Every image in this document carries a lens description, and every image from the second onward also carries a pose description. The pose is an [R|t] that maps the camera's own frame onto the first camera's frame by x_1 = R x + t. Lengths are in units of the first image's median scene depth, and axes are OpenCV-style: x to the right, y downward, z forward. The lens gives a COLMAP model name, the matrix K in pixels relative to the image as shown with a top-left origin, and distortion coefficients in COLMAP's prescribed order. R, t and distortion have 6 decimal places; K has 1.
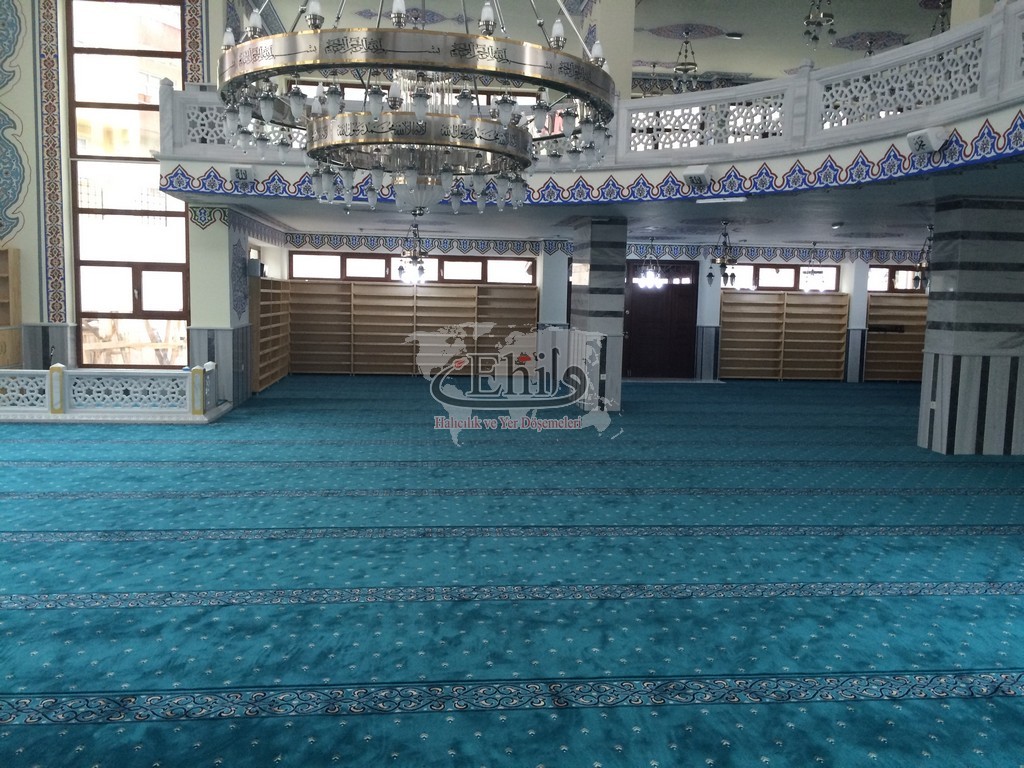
lens RADIAL K [[870.2, 0, 513.8], [0, 870.2, 382.6], [0, 0, 1]] dist [0.076630, -0.105668]
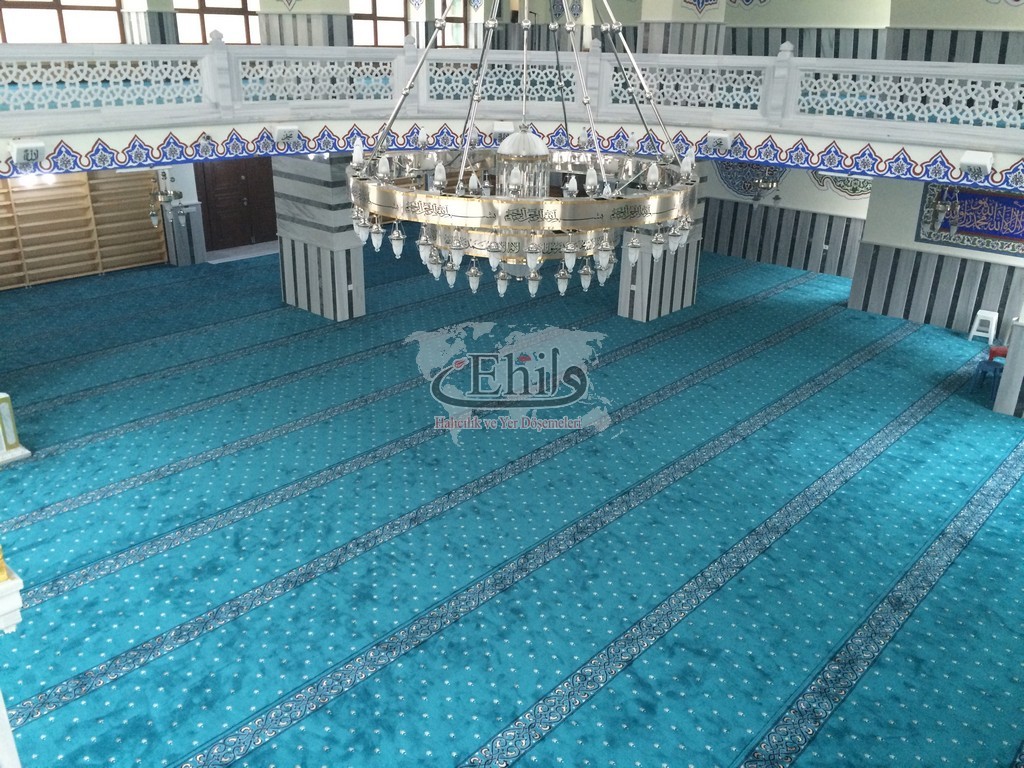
lens RADIAL K [[870.2, 0, 513.8], [0, 870.2, 382.6], [0, 0, 1]] dist [0.076630, -0.105668]
pose [[0.742480, -0.255071, 0.619405, -0.768862], [0.062347, 0.946966, 0.315226, -0.385551], [-0.666961, -0.195431, 0.719007, 0.149224]]
